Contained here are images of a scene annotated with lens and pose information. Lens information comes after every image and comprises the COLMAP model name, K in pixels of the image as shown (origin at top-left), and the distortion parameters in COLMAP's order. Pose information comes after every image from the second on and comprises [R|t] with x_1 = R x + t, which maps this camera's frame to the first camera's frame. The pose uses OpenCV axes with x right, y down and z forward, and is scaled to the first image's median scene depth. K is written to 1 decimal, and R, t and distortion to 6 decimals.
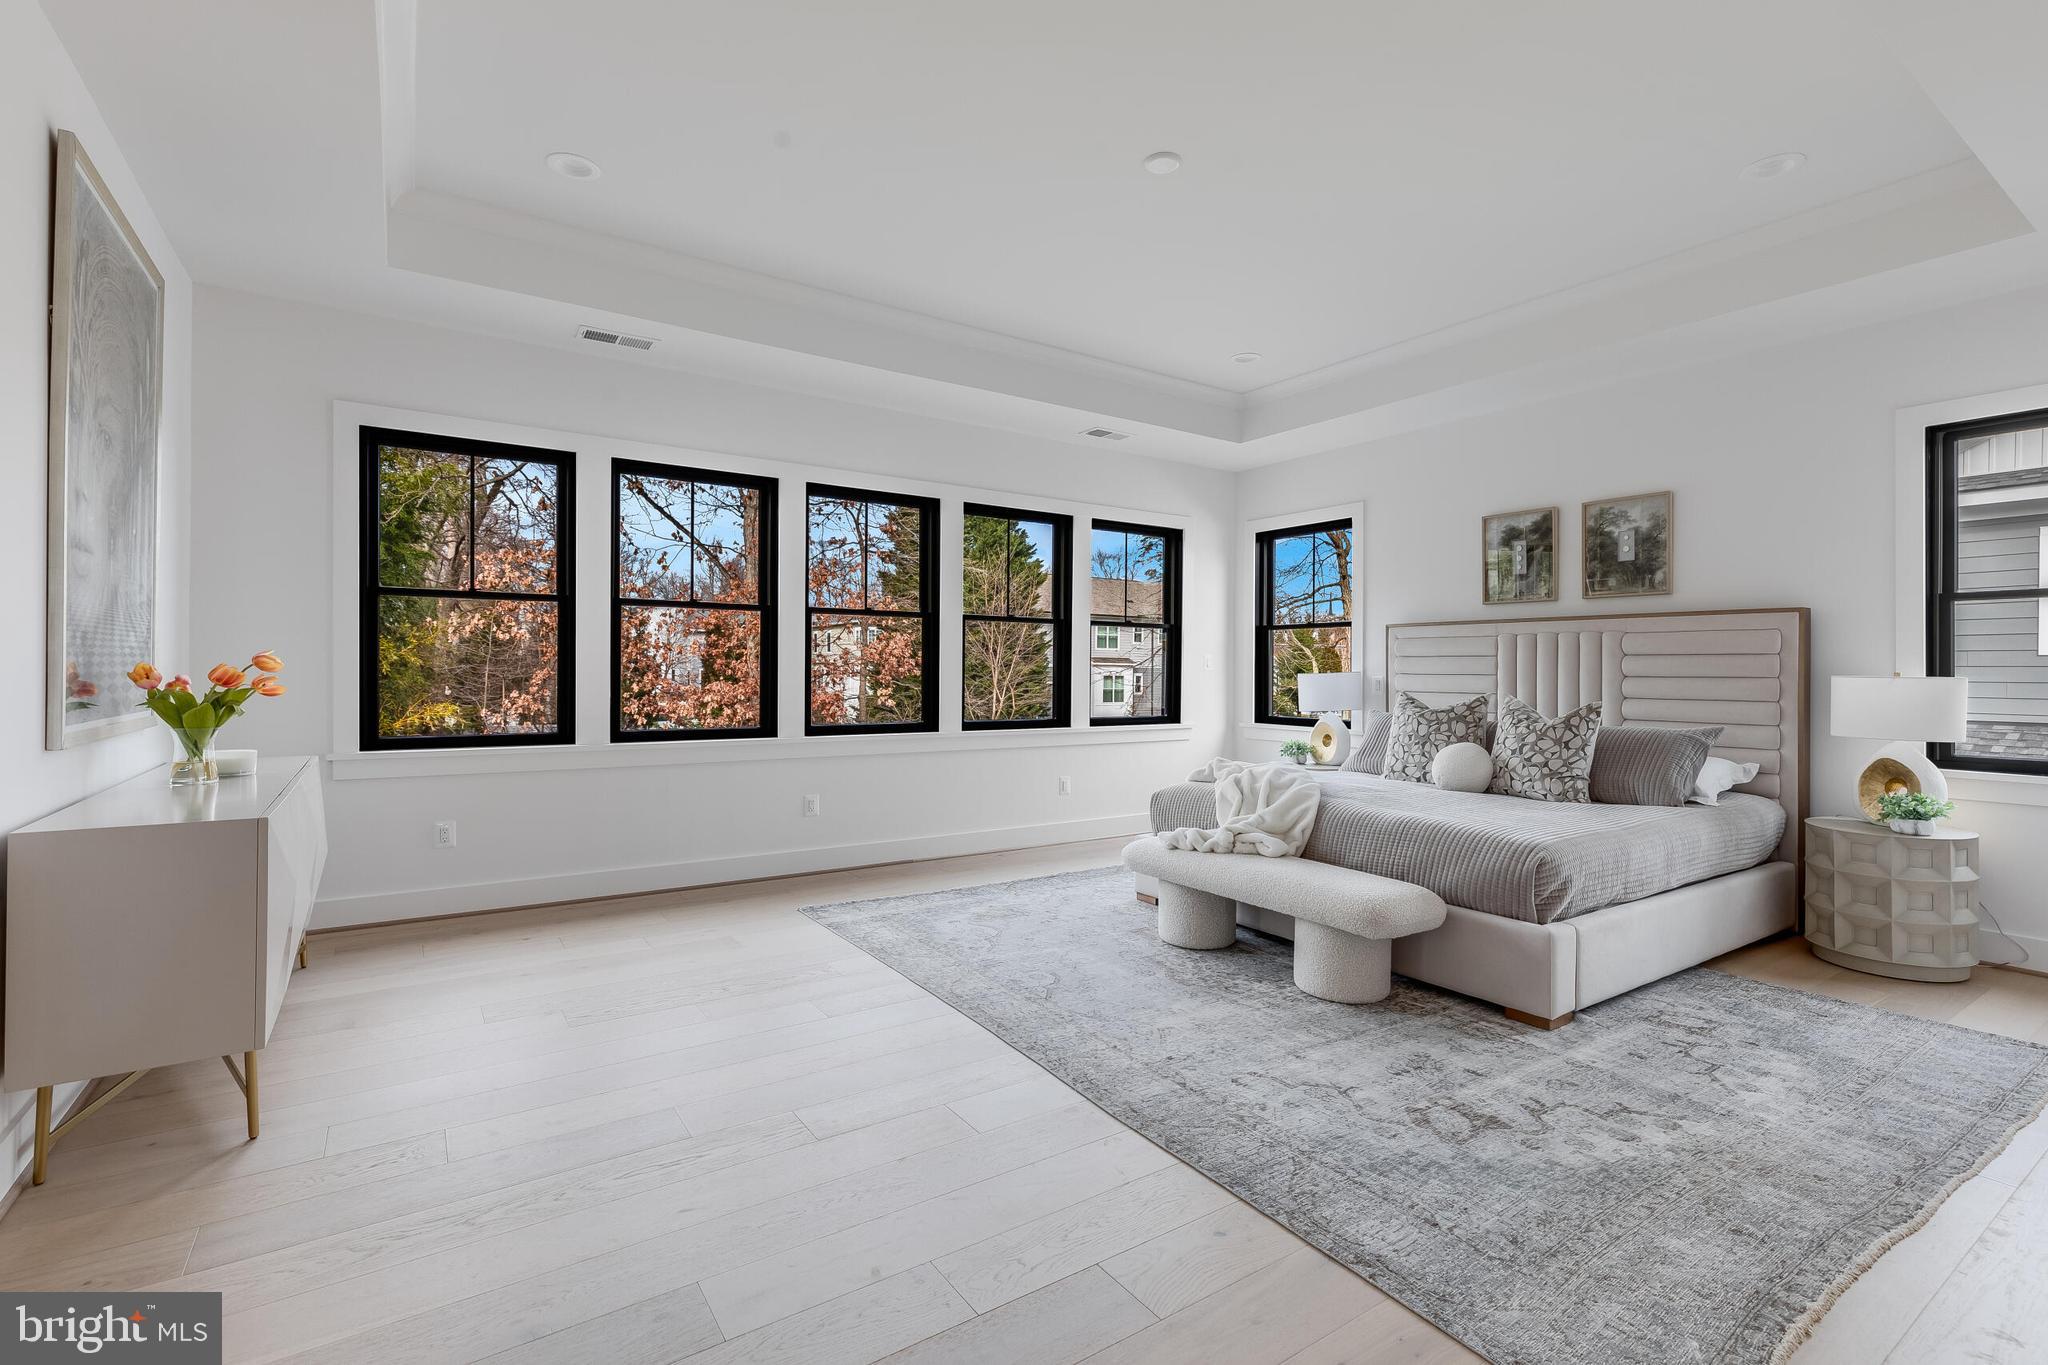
lens RADIAL K [[927.5, 0, 1027.6], [0, 927.5, 672.8], [0, 0, 1]] dist [0.004031, 0.000064]
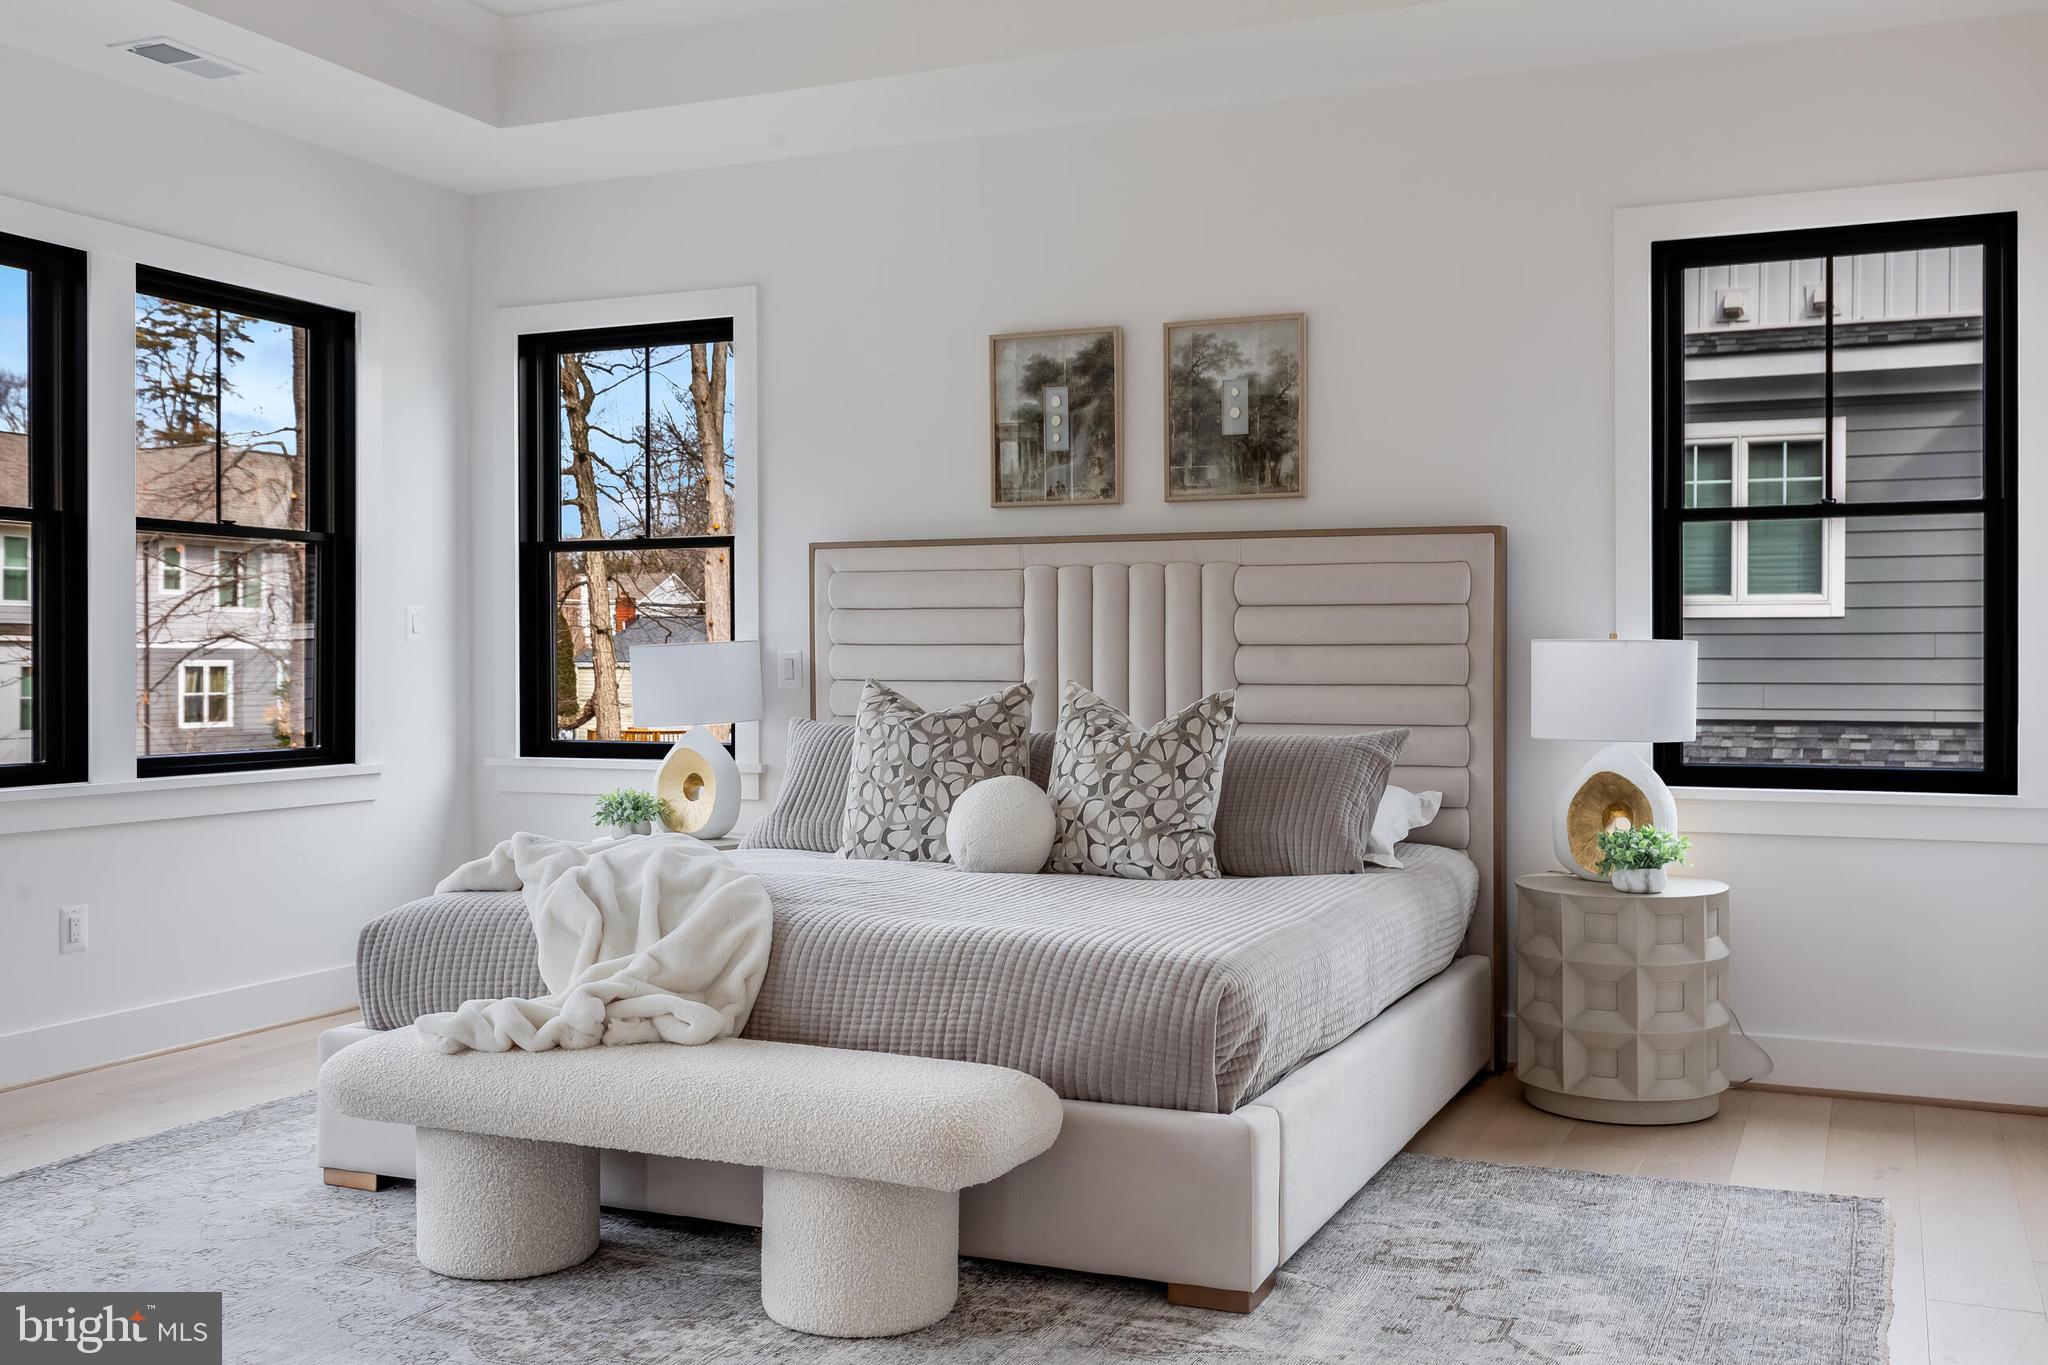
lens RADIAL K [[1964.4, 0, 1024.4], [0, 1964.4, 676.6], [0, 0, 1]] dist [0.013532, -0.003349]
pose [[0.845275, -0.012799, 0.534178, -0.096180], [0.007455, 0.999898, 0.012161, 0.008618], [-0.534279, -0.006297, 0.845285, 0.097006]]
